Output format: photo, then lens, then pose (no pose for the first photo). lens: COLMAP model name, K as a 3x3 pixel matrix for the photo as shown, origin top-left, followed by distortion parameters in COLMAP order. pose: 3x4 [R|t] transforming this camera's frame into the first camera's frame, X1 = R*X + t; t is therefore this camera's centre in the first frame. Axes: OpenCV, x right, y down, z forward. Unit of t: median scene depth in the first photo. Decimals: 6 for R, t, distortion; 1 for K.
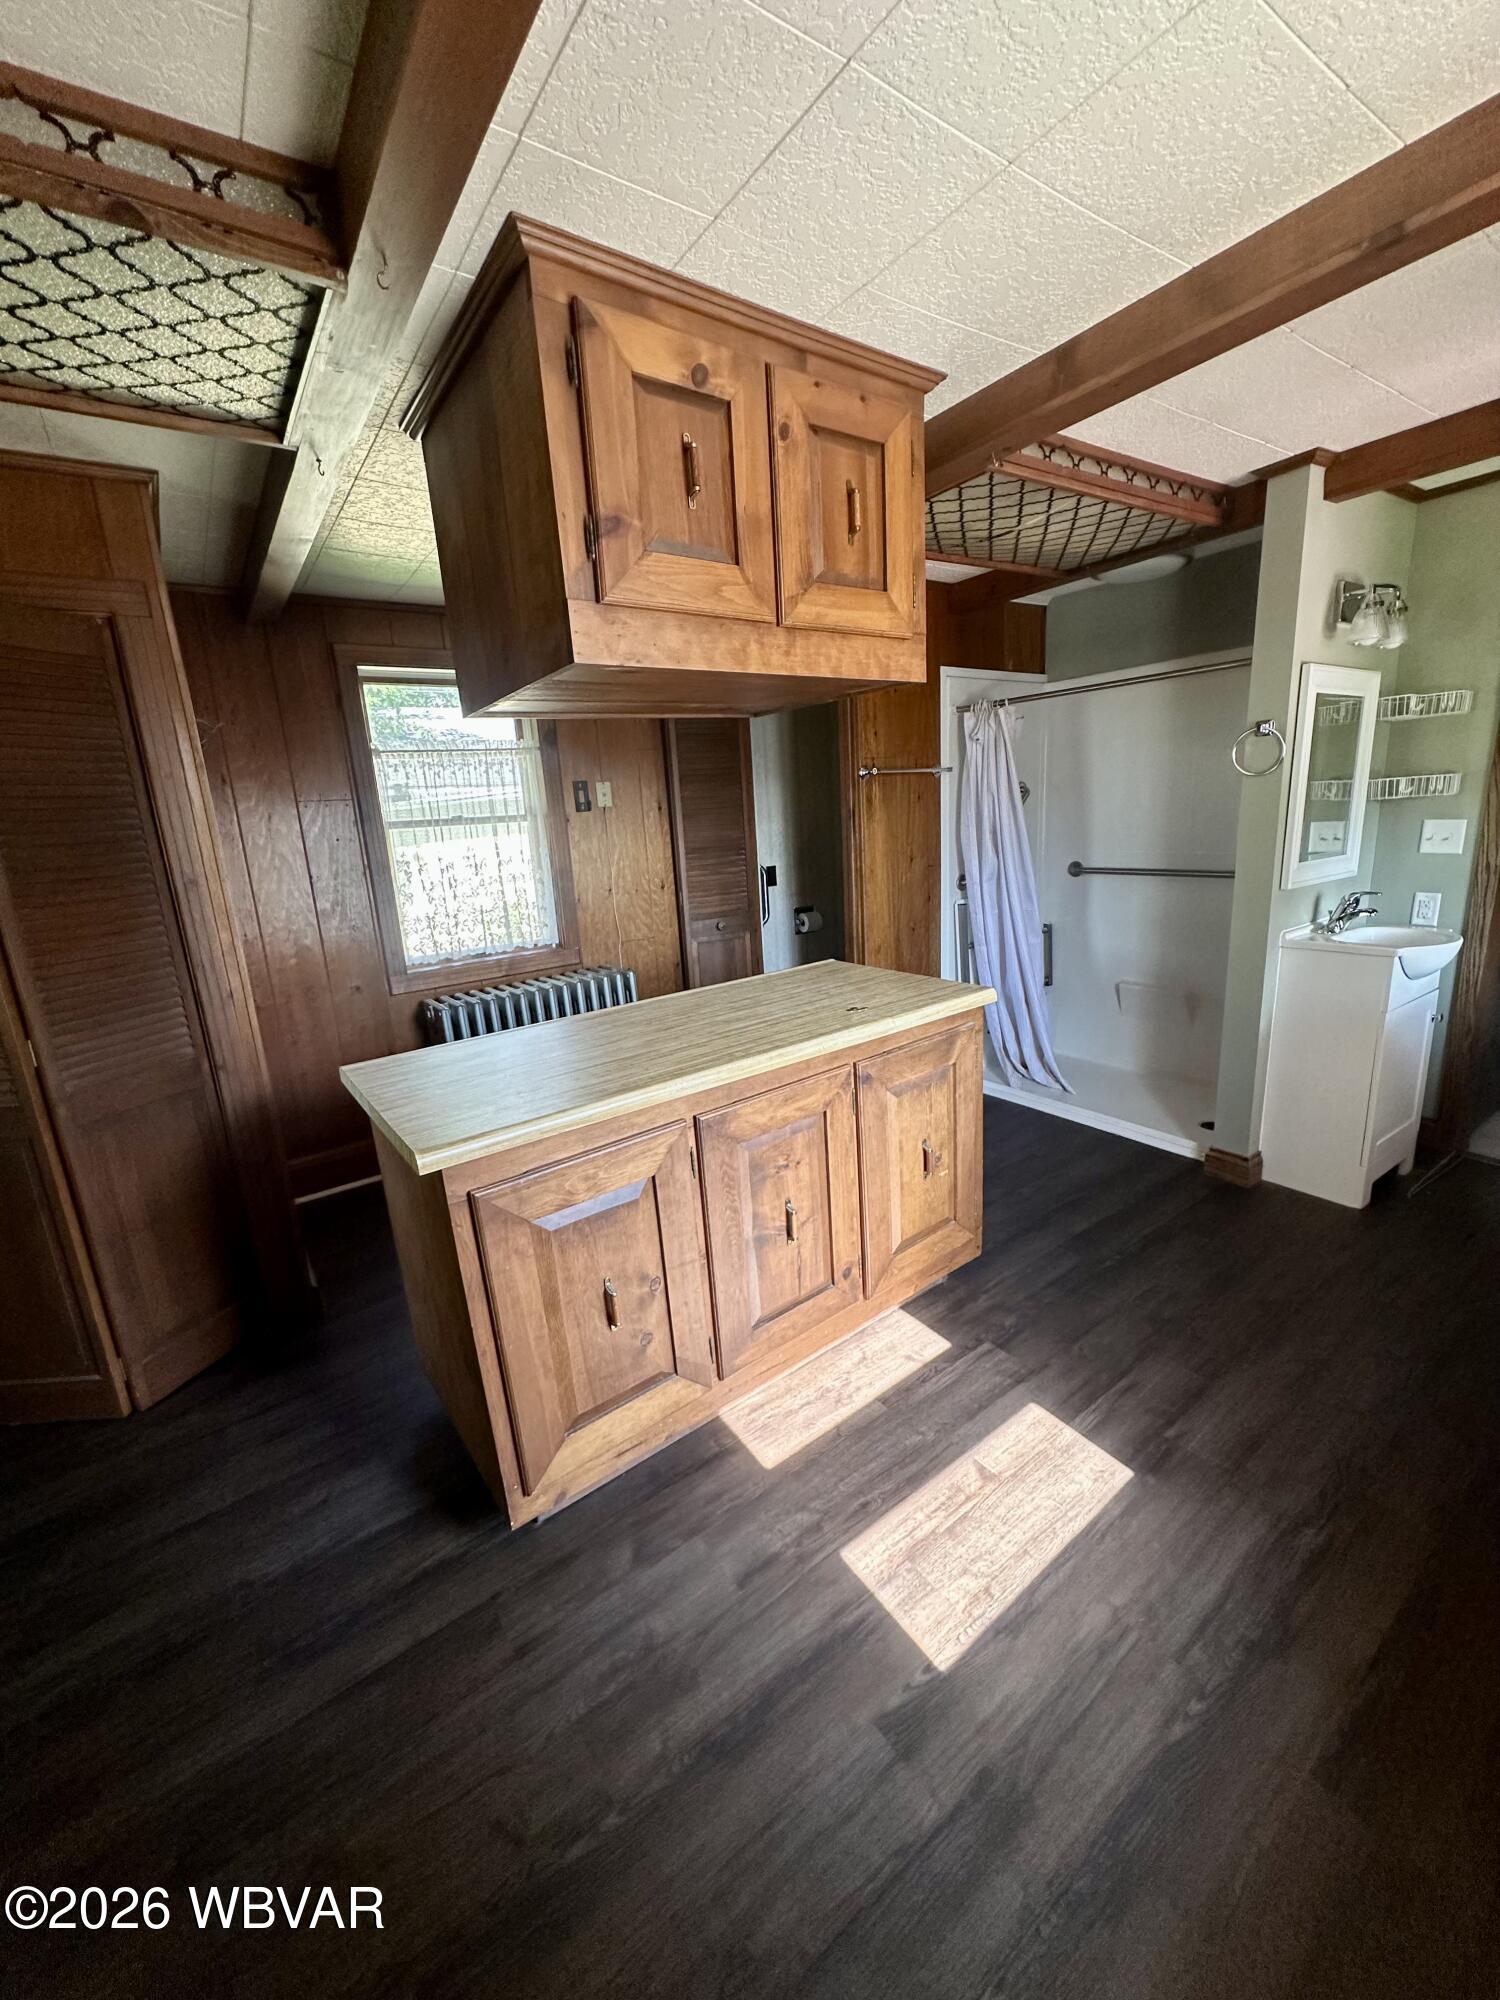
lens RADIAL K [[803.5, 0, 760.1], [0, 803.5, 1000.4], [0, 0, 1]] dist [0.002903, 0.000421]
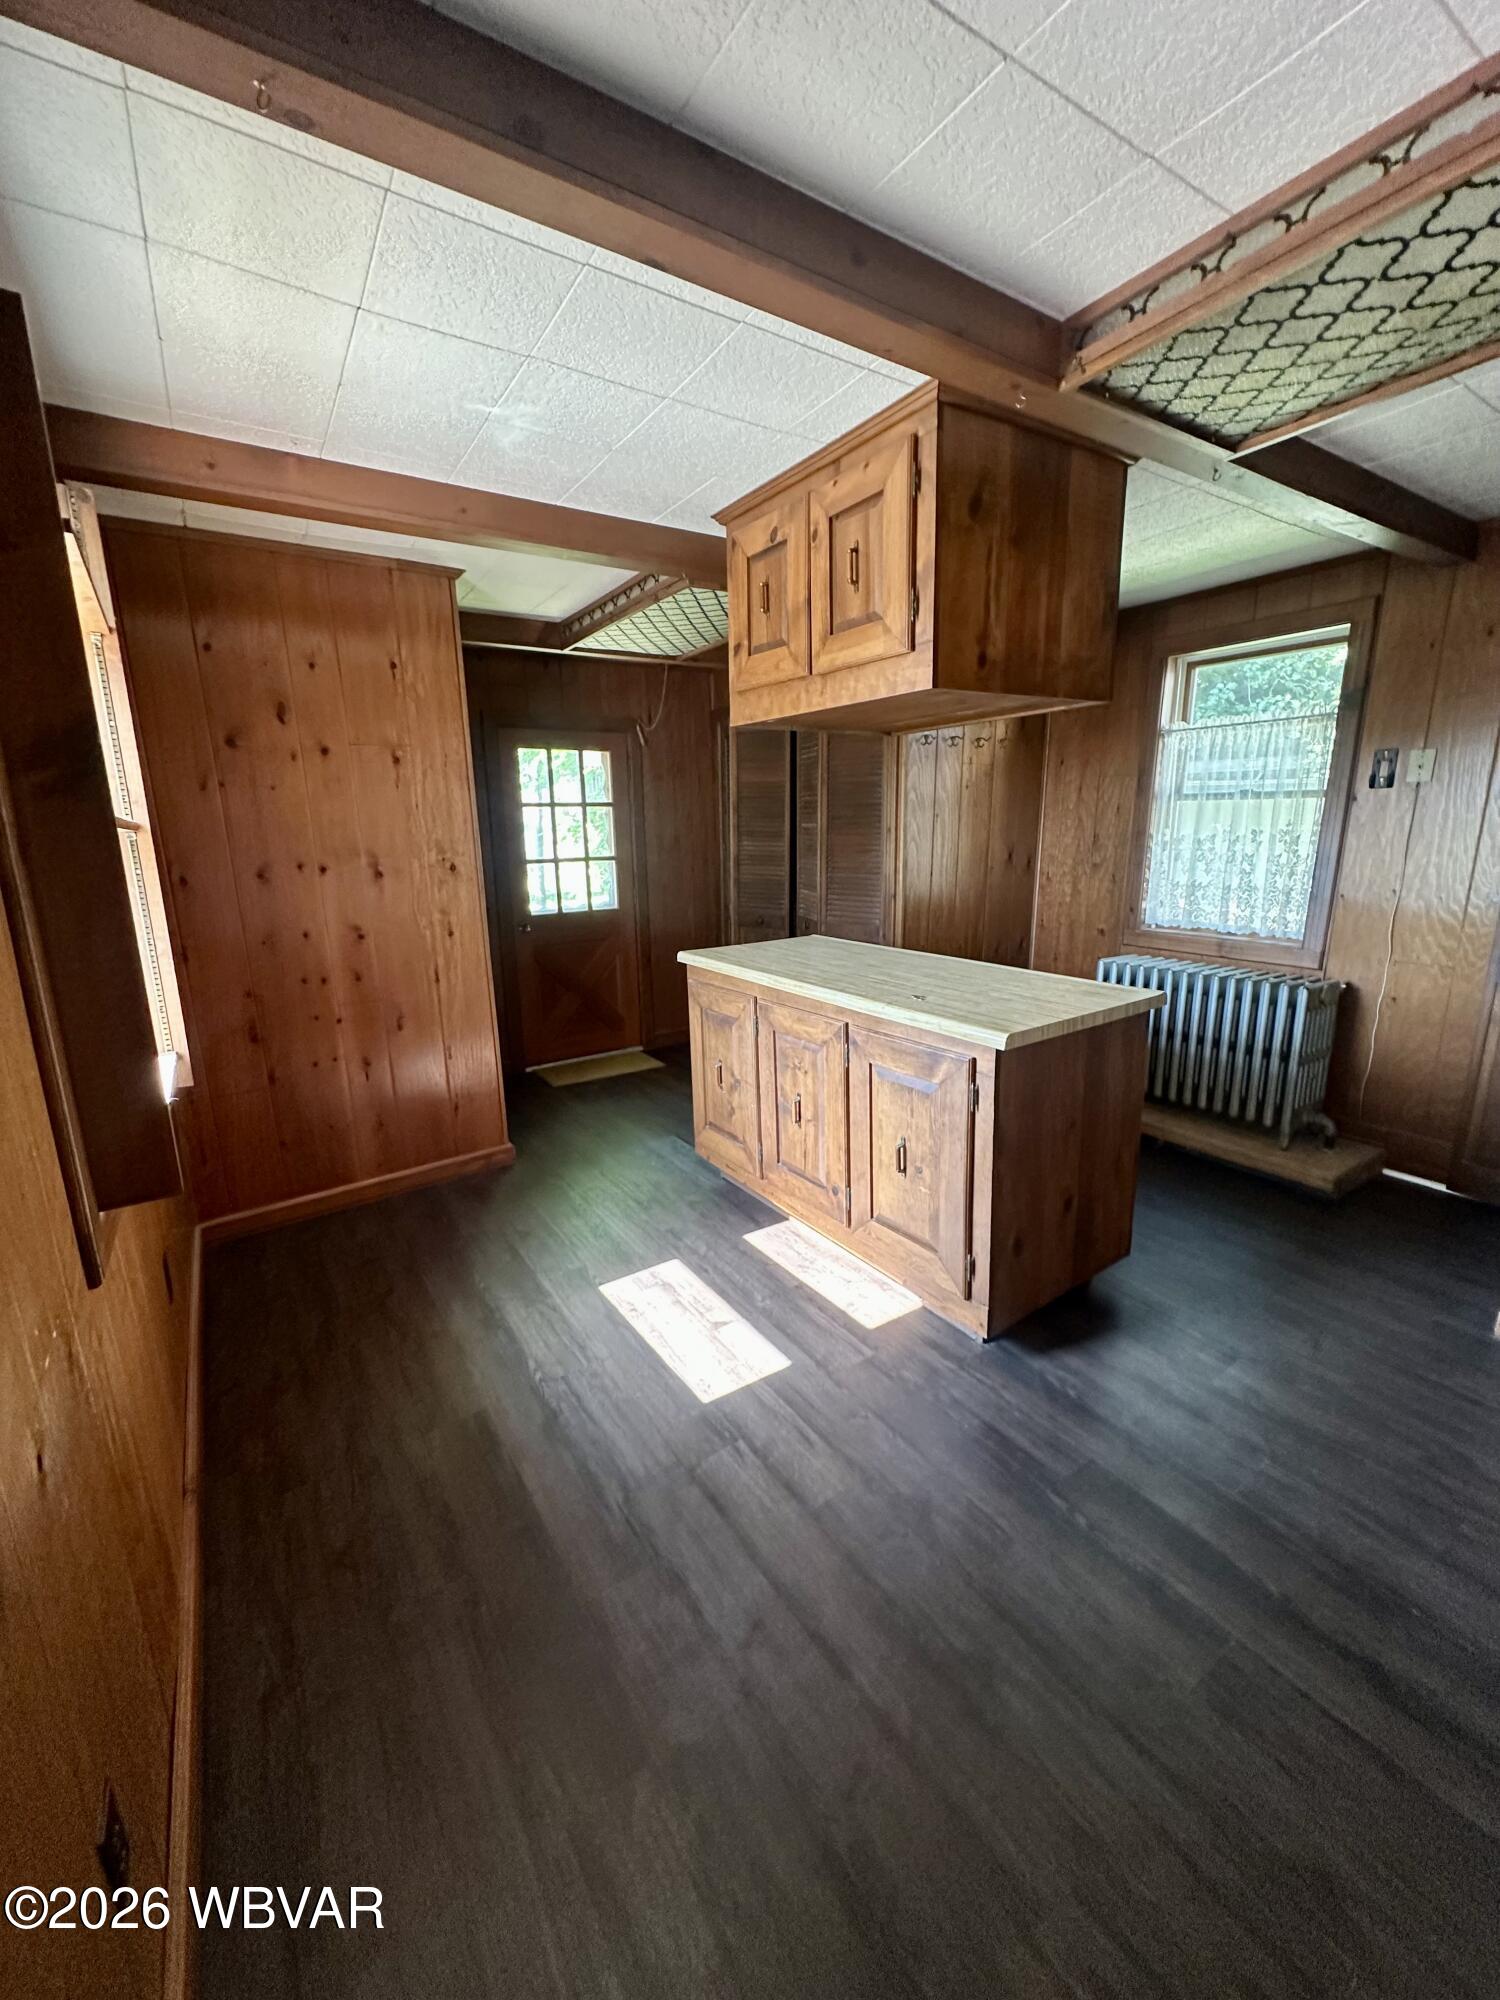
lens RADIAL K [[794.1, 0, 750.0], [0, 794.1, 1000.0], [0, 0, 1]] dist [-0.002925, 0.000472]
pose [[-0.049353, 0.285570, -0.957086, 1.434094], [-0.209811, 0.933908, 0.289473, -0.307056], [0.976496, 0.215093, 0.013824, 0.959365]]
